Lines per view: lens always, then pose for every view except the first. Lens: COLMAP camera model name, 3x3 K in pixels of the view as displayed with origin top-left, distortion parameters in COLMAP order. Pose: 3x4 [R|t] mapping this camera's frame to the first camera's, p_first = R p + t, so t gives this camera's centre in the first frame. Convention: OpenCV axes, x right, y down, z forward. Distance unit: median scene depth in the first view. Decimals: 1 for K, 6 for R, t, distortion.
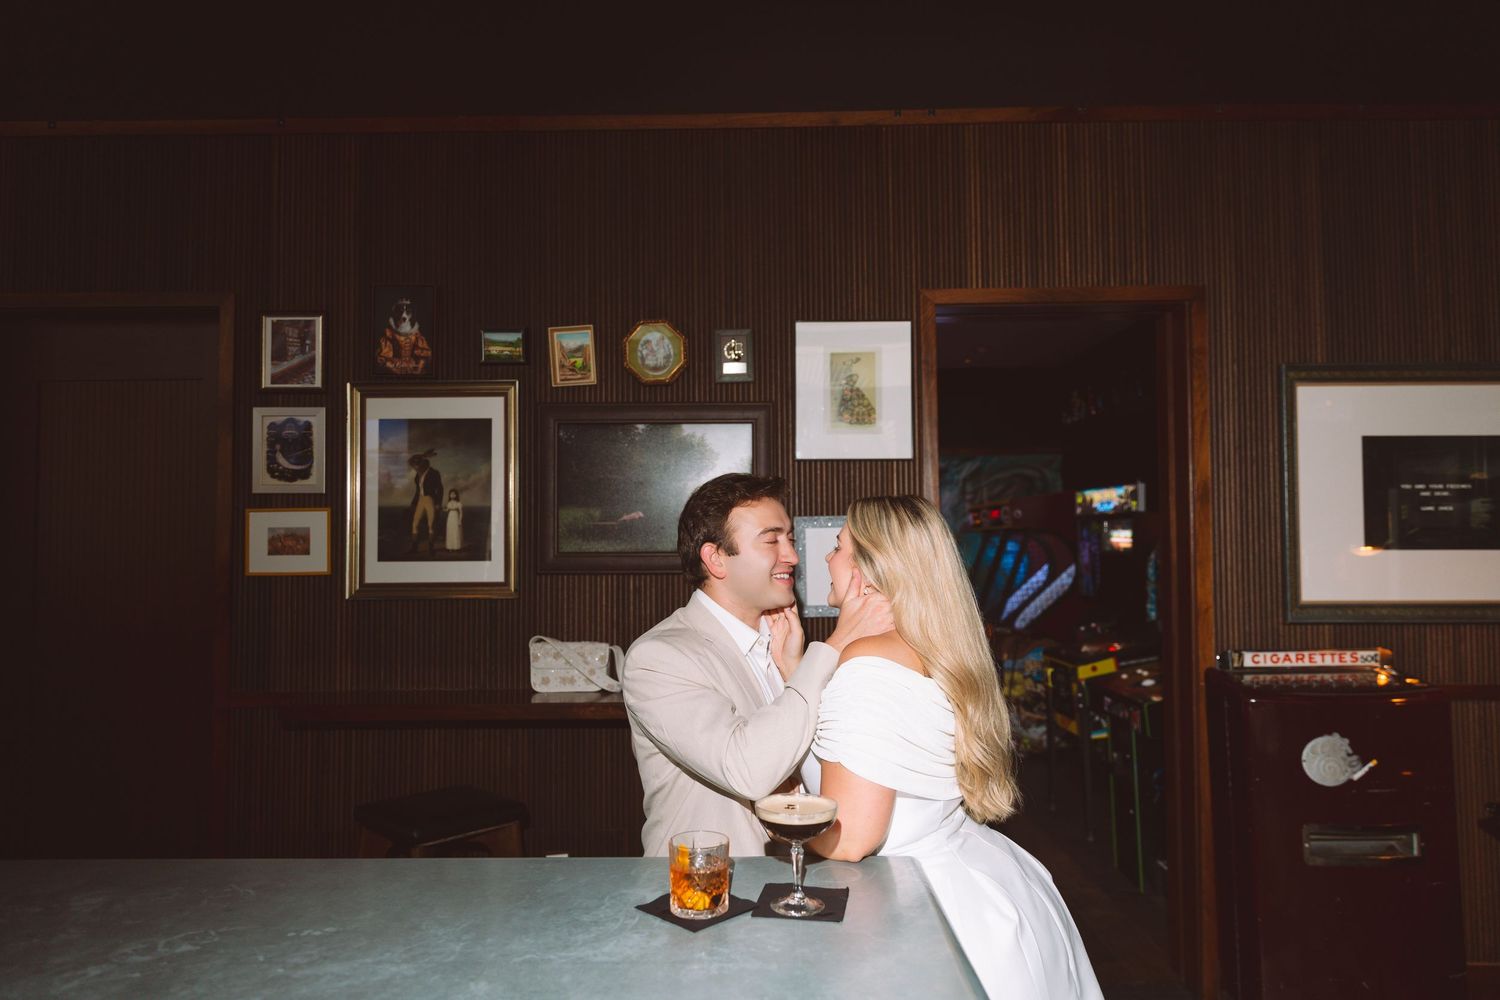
lens RADIAL K [[978.7, 0, 750.0], [0, 978.7, 500.0], [0, 0, 1]] dist [0.001619, 0.003147]
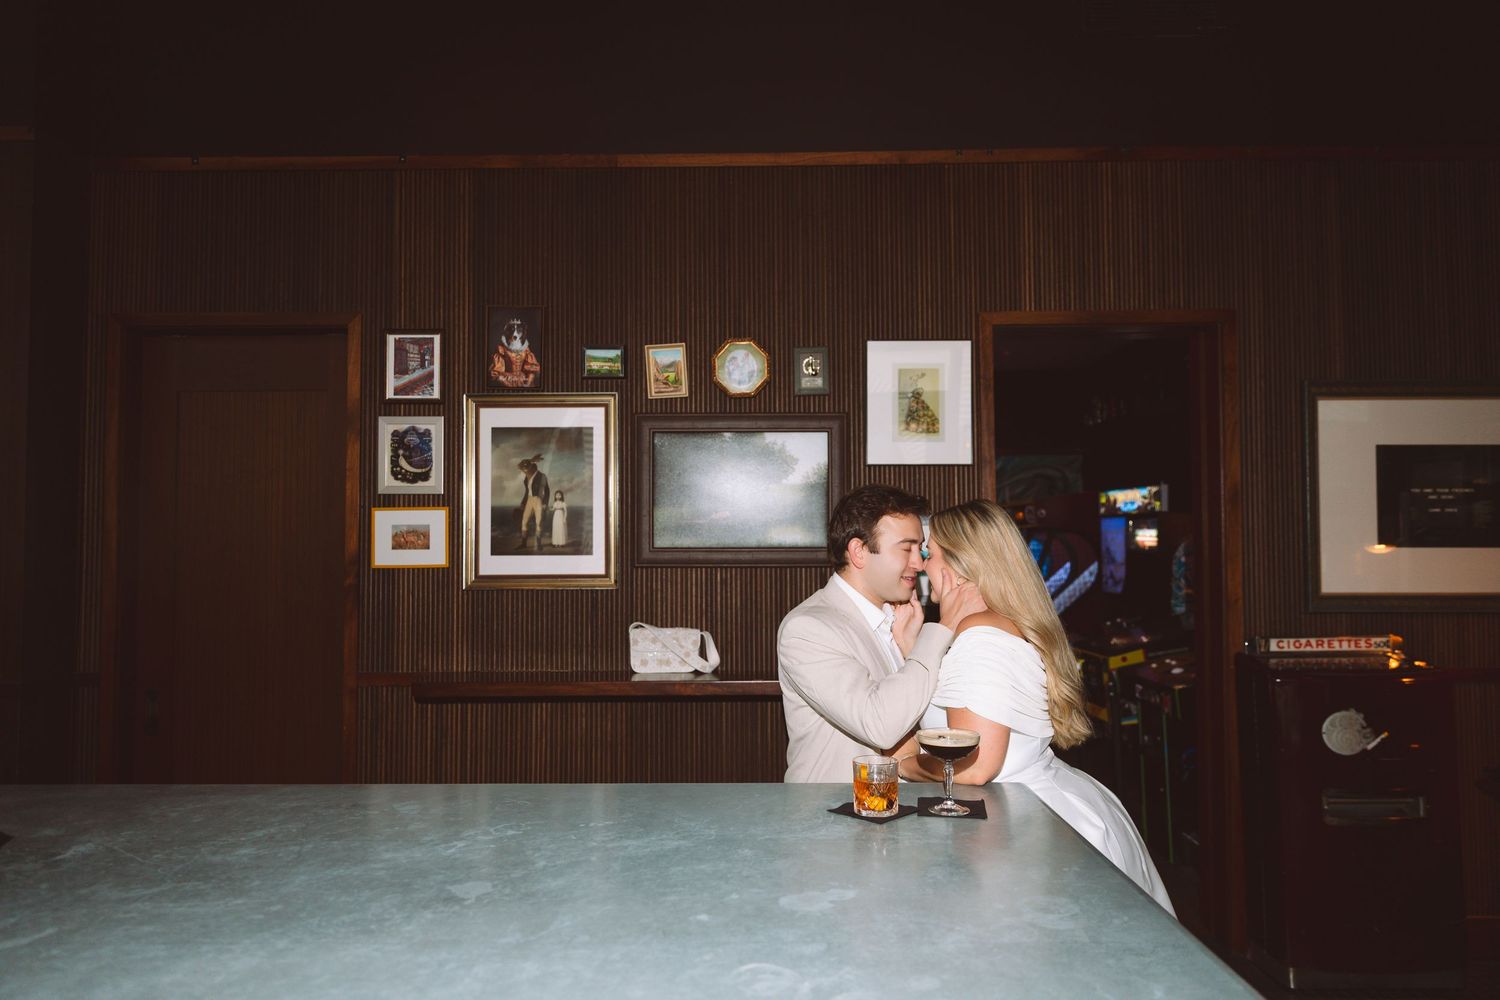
lens RADIAL K [[1005.3, 0, 750.0], [0, 1005.3, 500.0], [0, 0, 1]] dist [0.003366, -0.000023]
pose [[0.999996, 0.002503, 0.001340, -0.087481], [-0.002506, 0.999995, 0.002026, -0.003194], [-0.001335, -0.002029, 0.999997, -0.141631]]
